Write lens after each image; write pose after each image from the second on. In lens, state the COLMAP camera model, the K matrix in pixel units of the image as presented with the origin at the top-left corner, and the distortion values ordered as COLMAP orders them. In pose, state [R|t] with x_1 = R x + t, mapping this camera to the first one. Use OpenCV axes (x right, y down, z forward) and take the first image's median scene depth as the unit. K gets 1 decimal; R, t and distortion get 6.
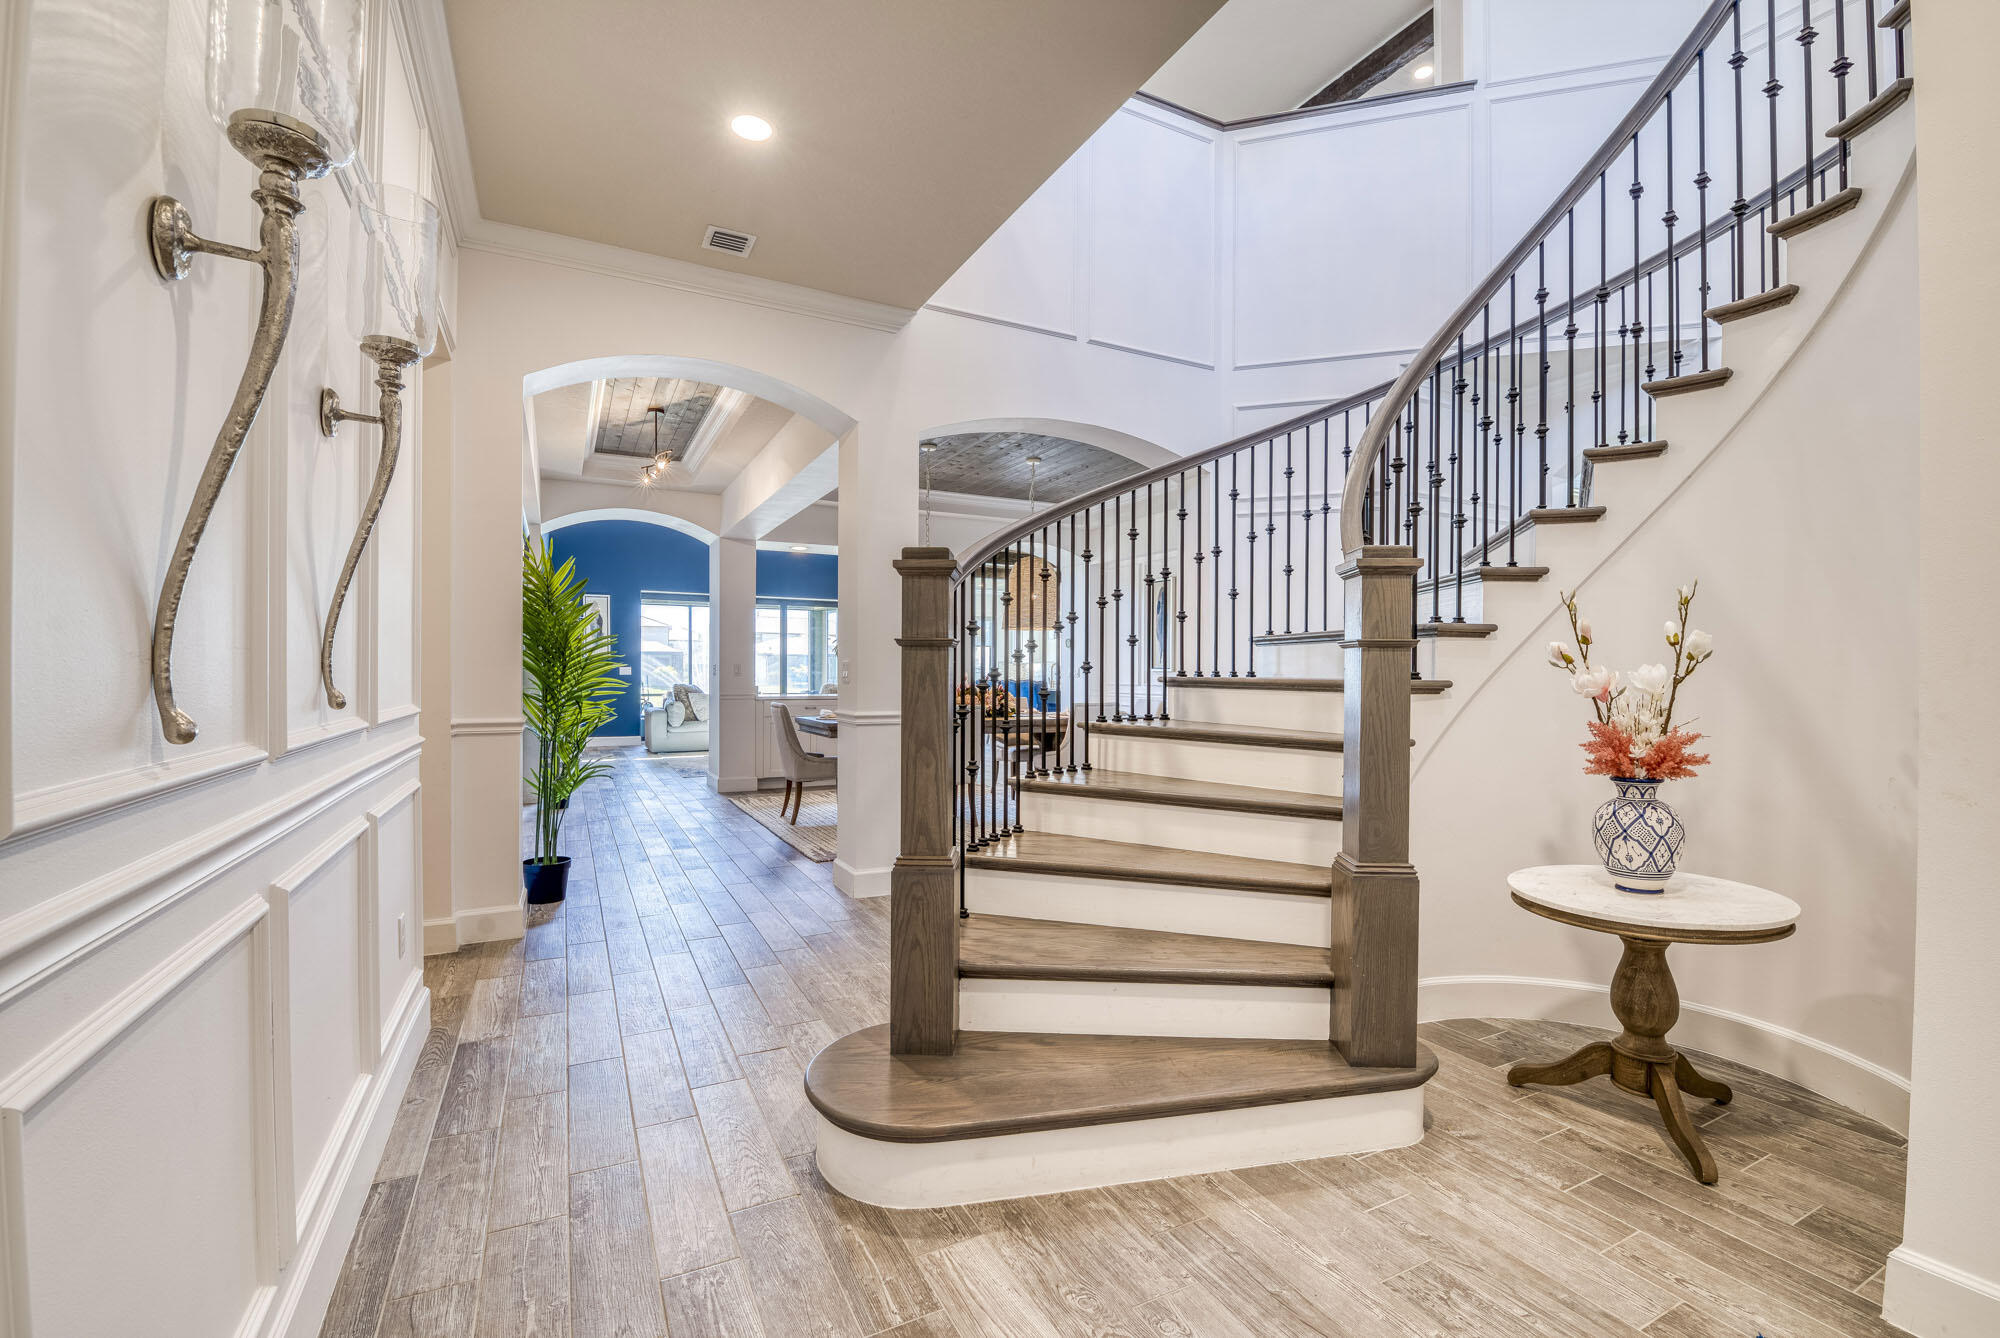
lens RADIAL K [[861.9, 0, 1004.2], [0, 861.9, 668.8], [0, 0, 1]] dist [-0.009515, -0.001751]
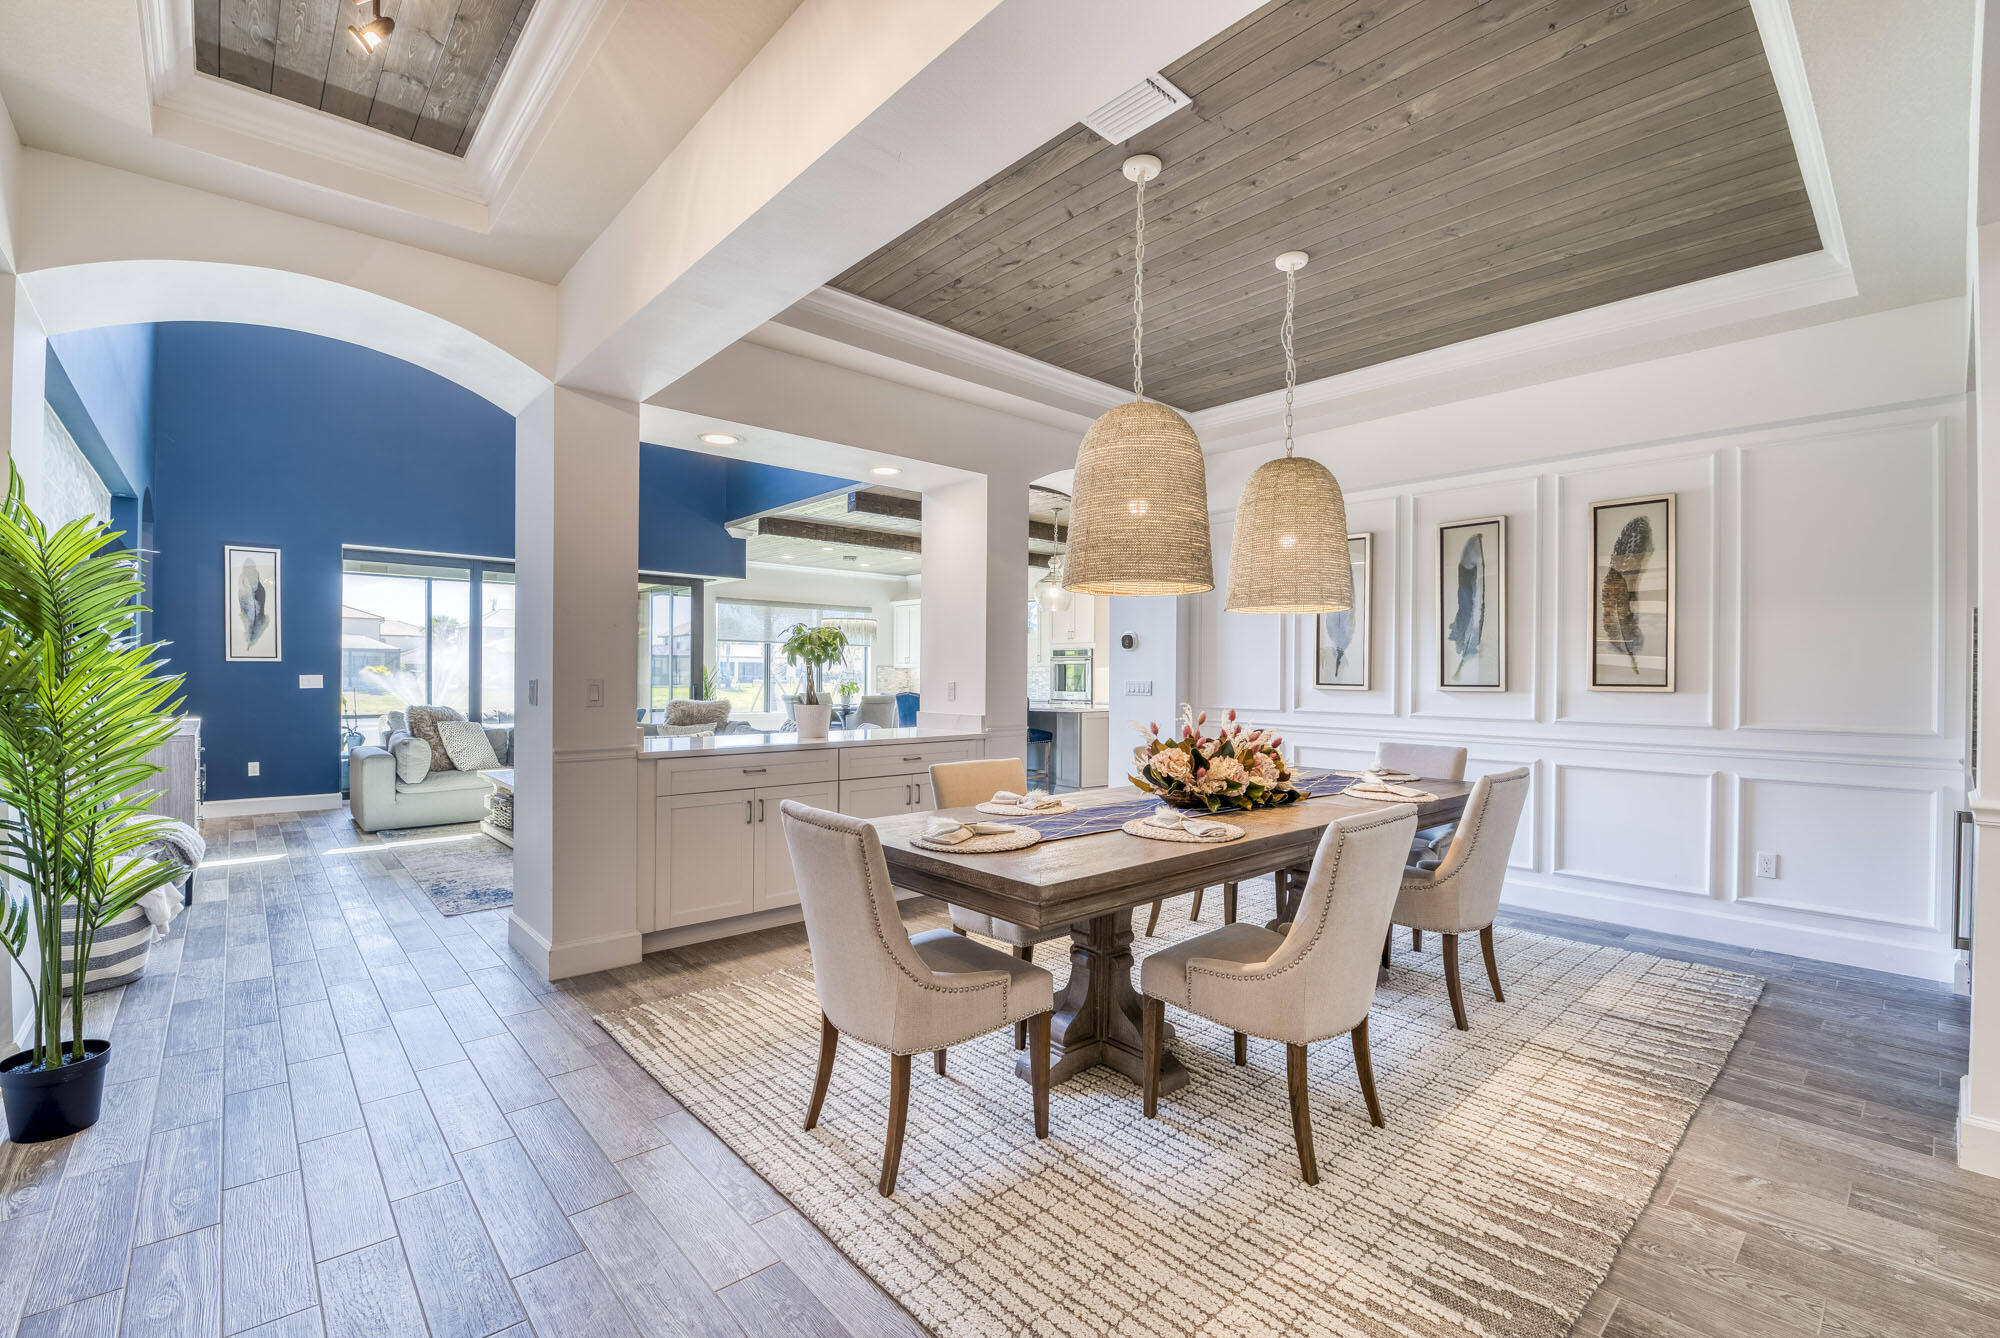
lens RADIAL K [[861.9, 0, 996.2], [0, 861.9, 670.7], [0, 0, 1]] dist [-0.009515, -0.001751]
pose [[0.968233, 0.000293, 0.250048, -0.143101], [-0.000892, 0.999997, 0.002282, -0.007177], [-0.250046, -0.002433, 0.968231, 0.339788]]
